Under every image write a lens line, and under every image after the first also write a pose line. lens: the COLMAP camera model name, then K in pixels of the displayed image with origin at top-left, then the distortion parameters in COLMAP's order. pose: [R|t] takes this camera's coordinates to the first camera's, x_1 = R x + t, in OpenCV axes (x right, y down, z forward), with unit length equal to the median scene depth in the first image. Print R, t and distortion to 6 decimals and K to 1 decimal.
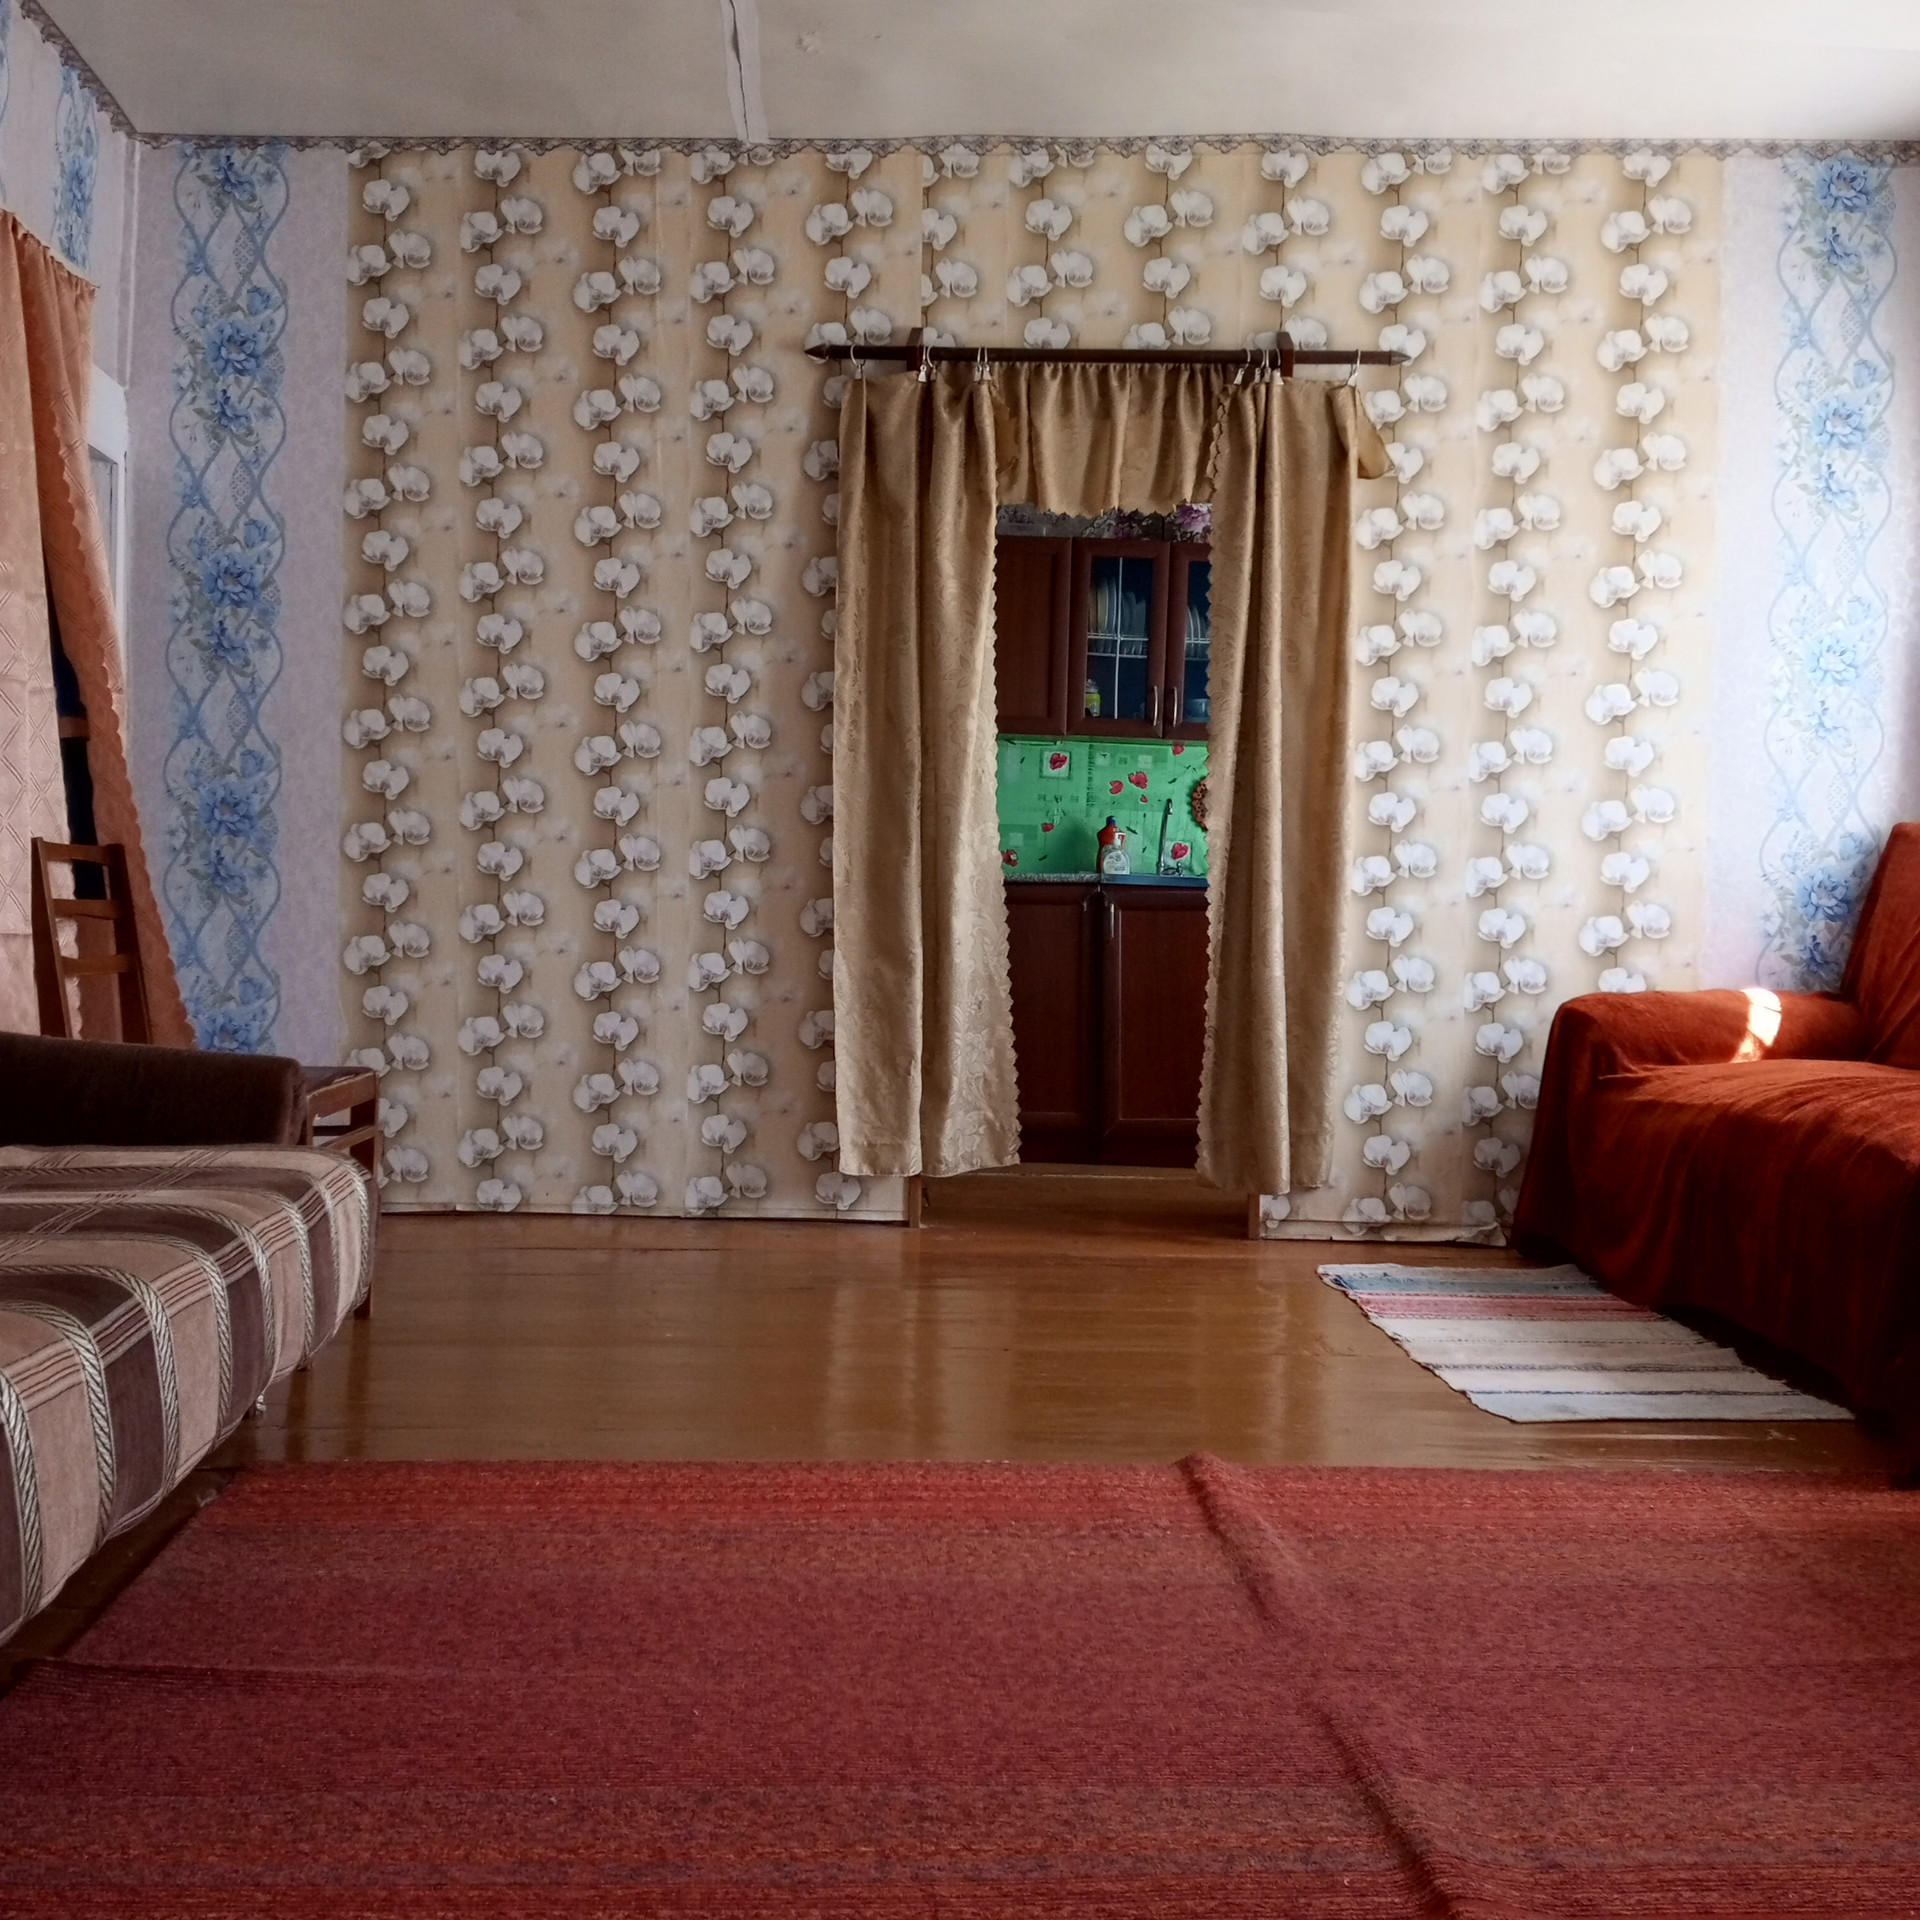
lens RADIAL K [[2032.3, 0, 961.7], [0, 2032.3, 953.2], [0, 0, 1]] dist [0.147274, -0.301796]
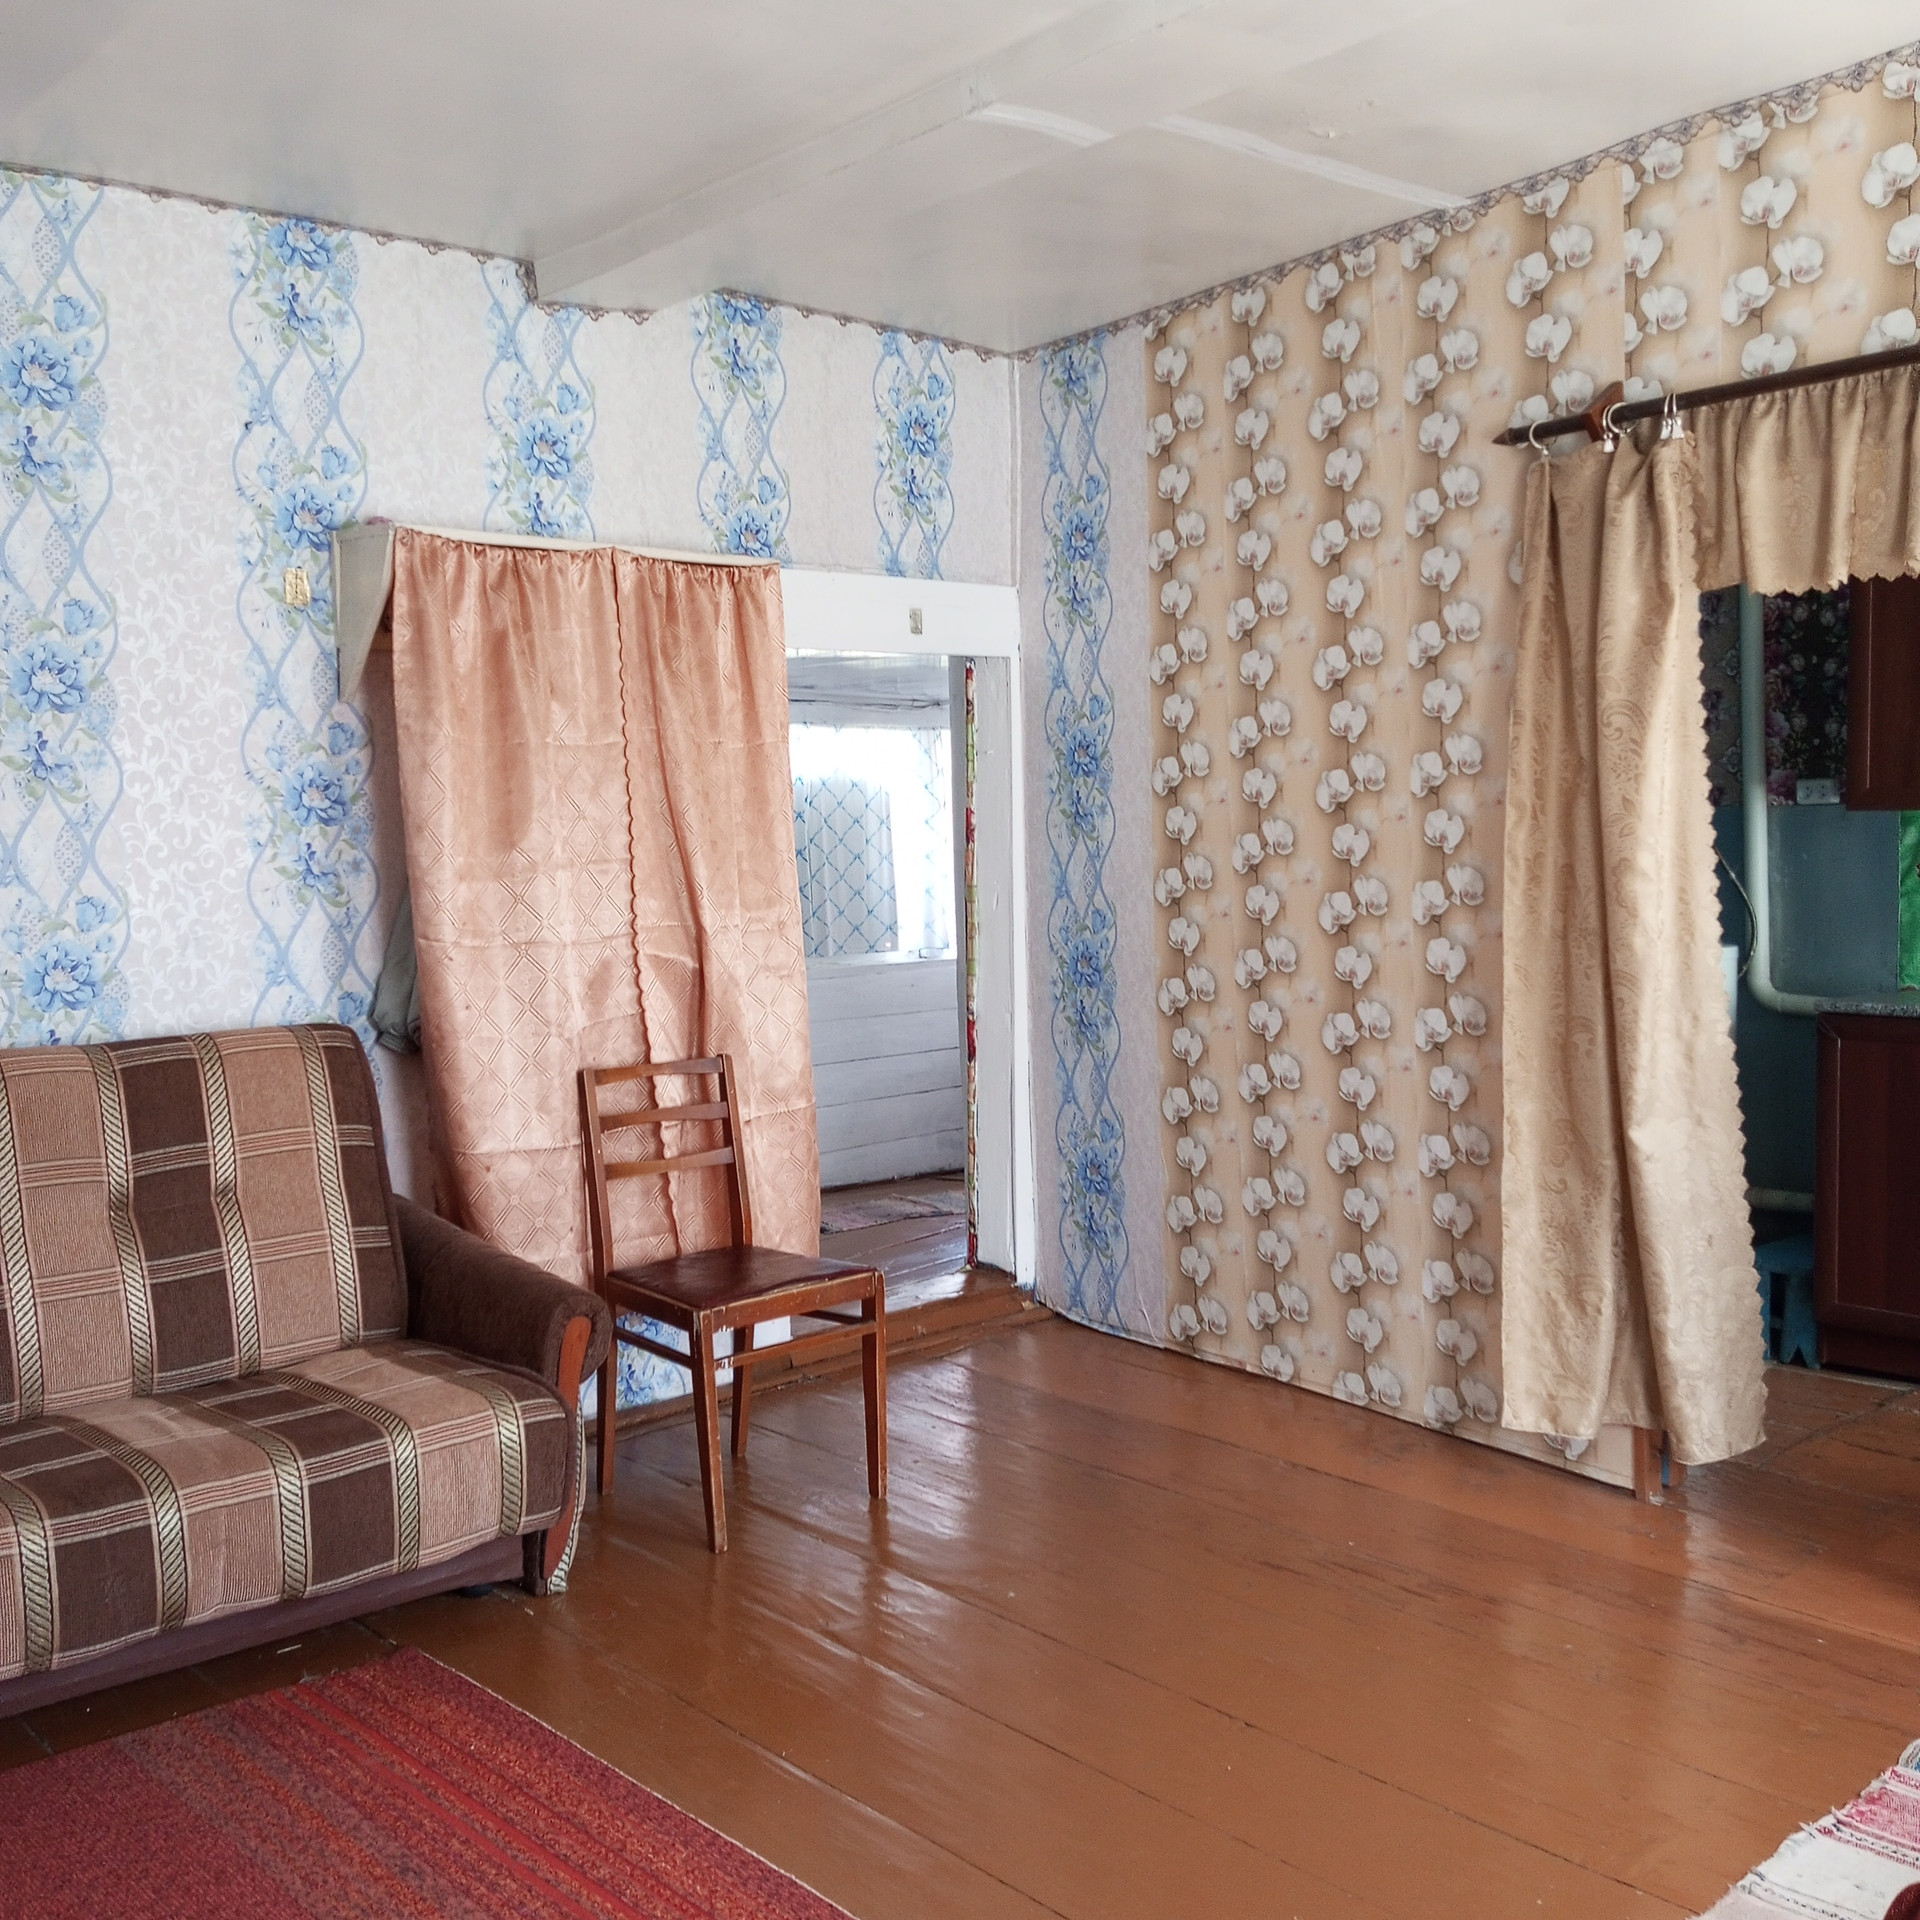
lens RADIAL K [[2032.3, 0, 961.7], [0, 2032.3, 953.2], [0, 0, 1]] dist [0.147274, -0.301796]
pose [[0.605100, 0.016551, -0.795978, 0.464226], [0.014721, 0.999380, 0.031972, -0.111930], [0.796014, -0.031064, 0.604481, 0.304777]]
